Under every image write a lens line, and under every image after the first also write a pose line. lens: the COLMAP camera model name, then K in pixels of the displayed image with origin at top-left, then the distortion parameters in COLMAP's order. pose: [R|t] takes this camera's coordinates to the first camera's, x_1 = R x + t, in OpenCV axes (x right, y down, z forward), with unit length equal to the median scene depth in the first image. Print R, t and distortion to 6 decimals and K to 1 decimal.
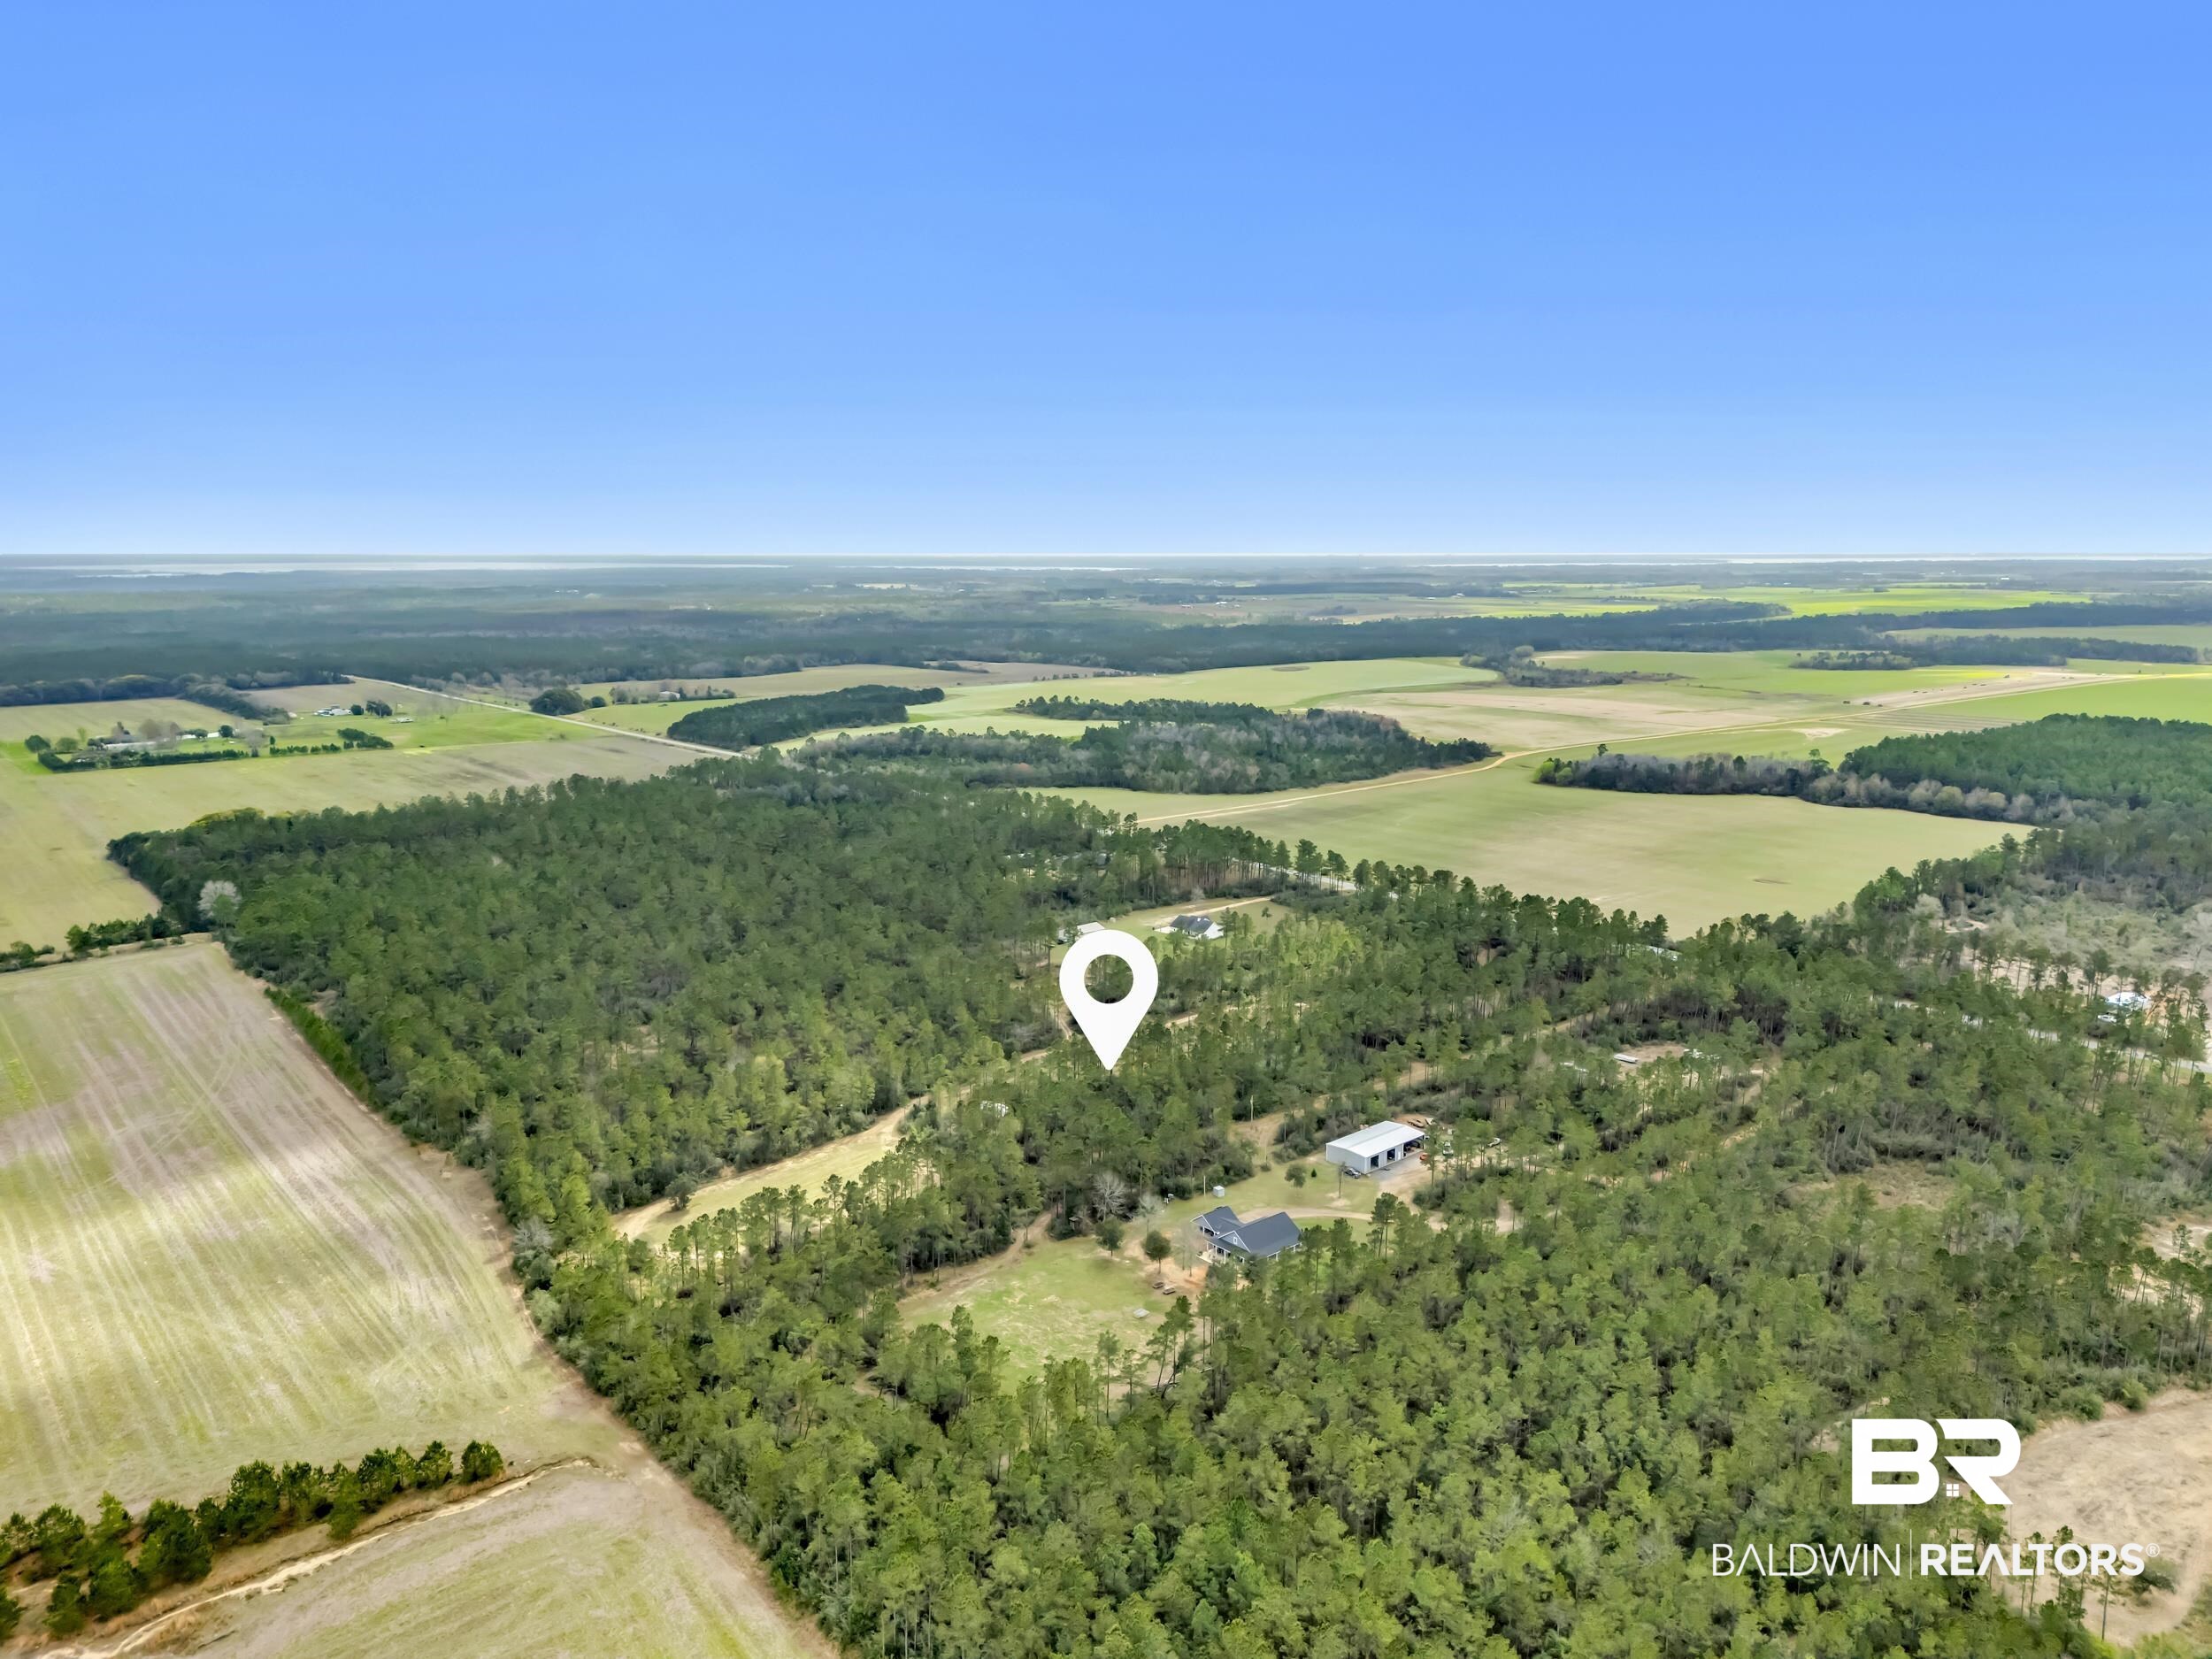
lens RADIAL K [[1617.1, 0, 1106.0], [0, 1617.1, 829.5], [0, 0, 1]] dist [0.080852, -0.074849]
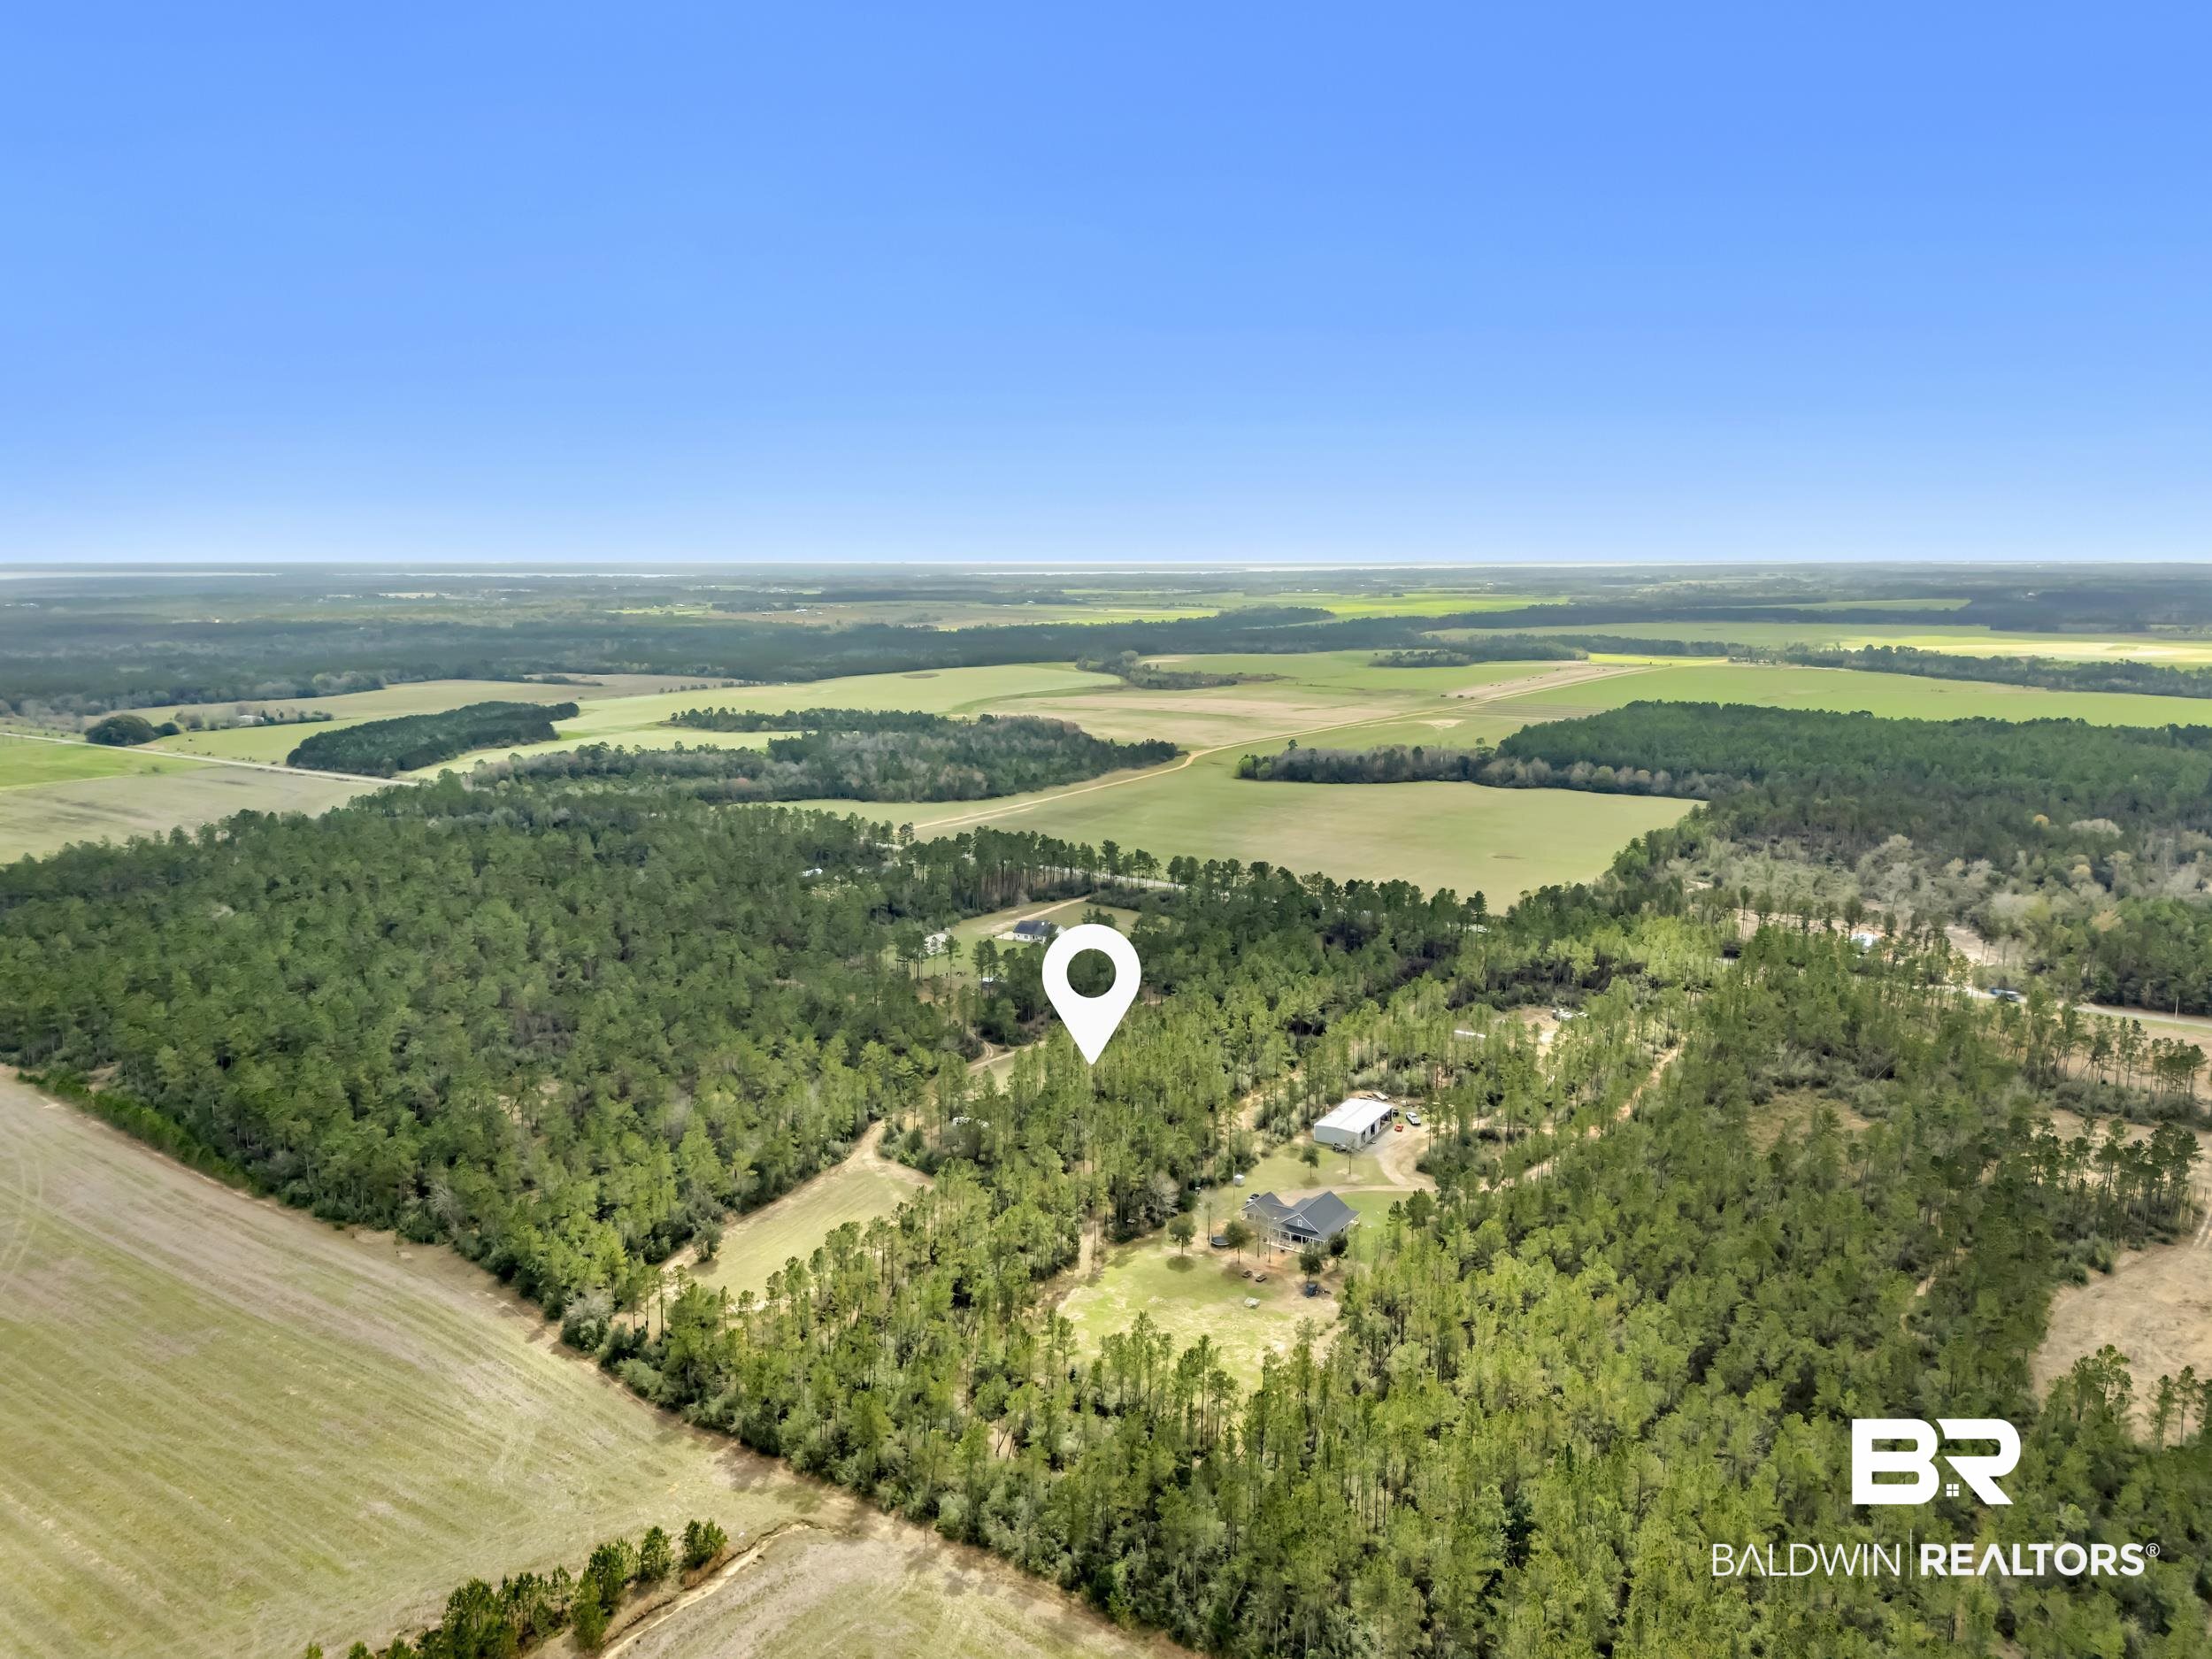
lens RADIAL K [[1629.1, 0, 1106.0], [0, 1629.1, 829.5], [0, 0, 1]] dist [0.087371, -0.097571]
pose [[0.961188, -0.047662, 0.271747, -0.104526], [0.049182, 0.998789, 0.001220, -0.001098], [-0.271476, 0.012192, 0.962368, 0.011179]]
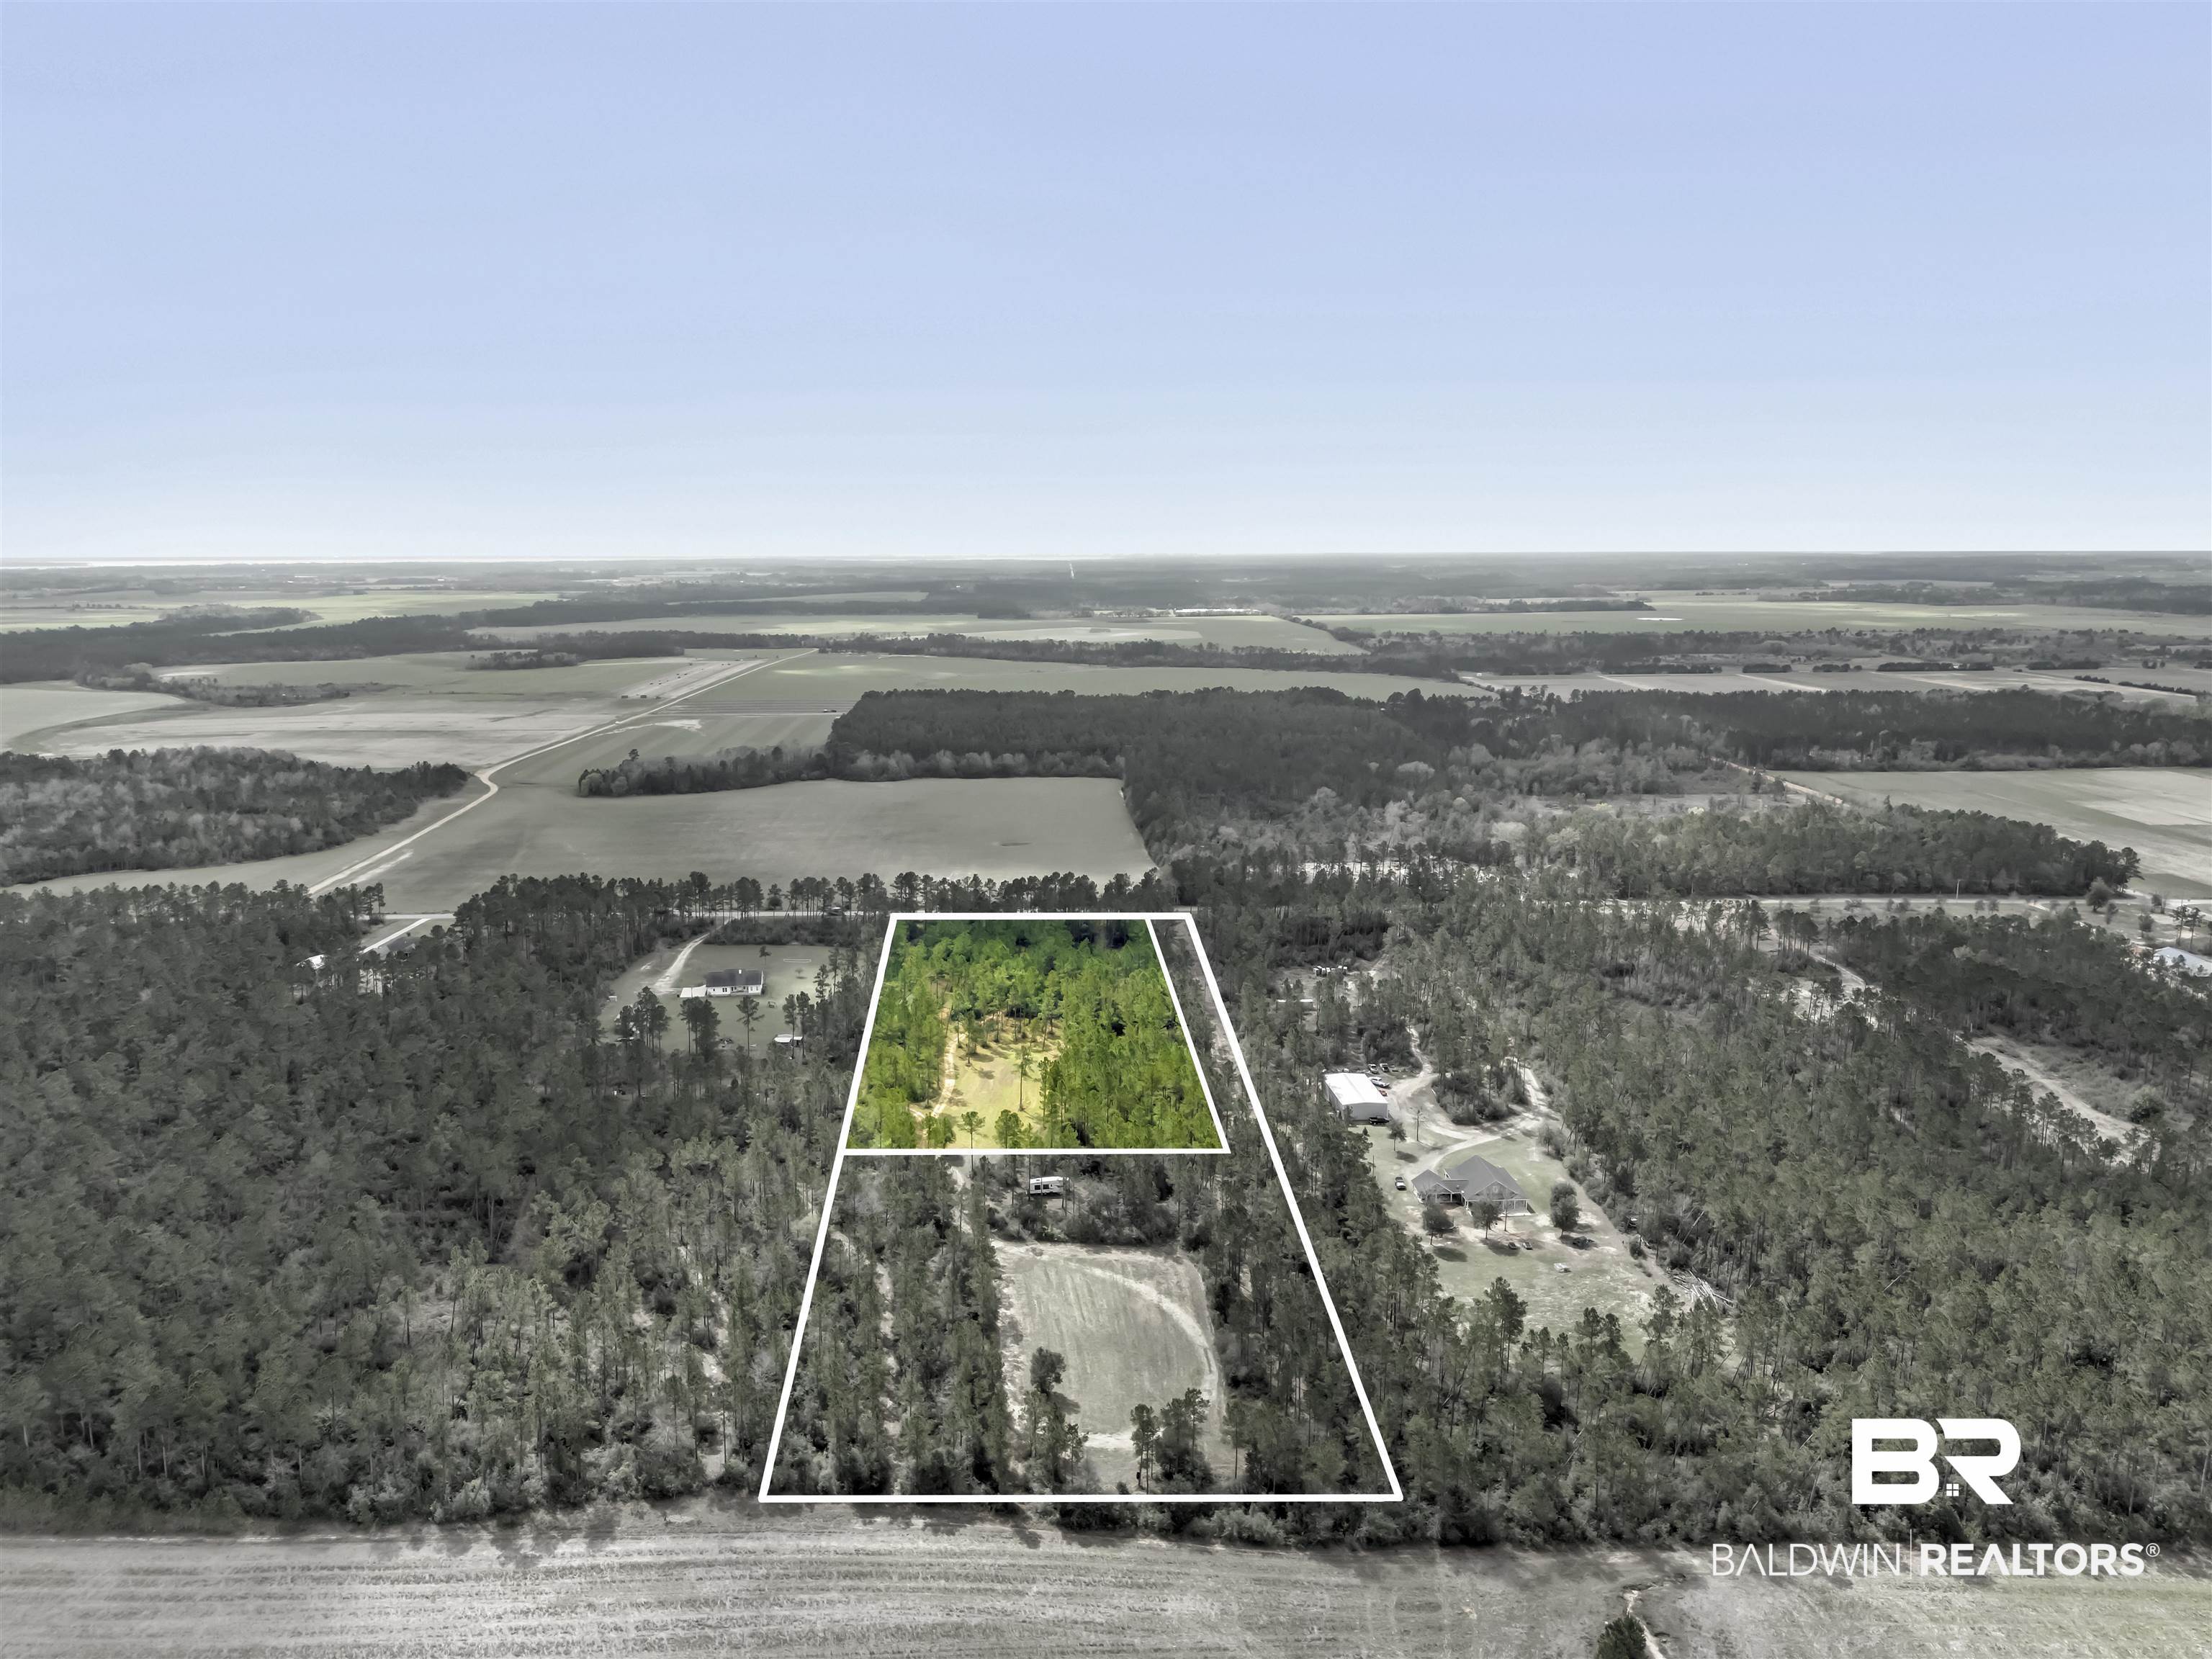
lens RADIAL K [[1611.9, 0, 1106.0], [0, 1611.9, 829.5], [0, 0, 1]] dist [0.080220, -0.083393]
pose [[0.602009, -0.139280, 0.786248, -0.305619], [0.139740, 0.987851, 0.067998, -0.032036], [-0.786167, 0.068935, 0.614158, 0.180011]]
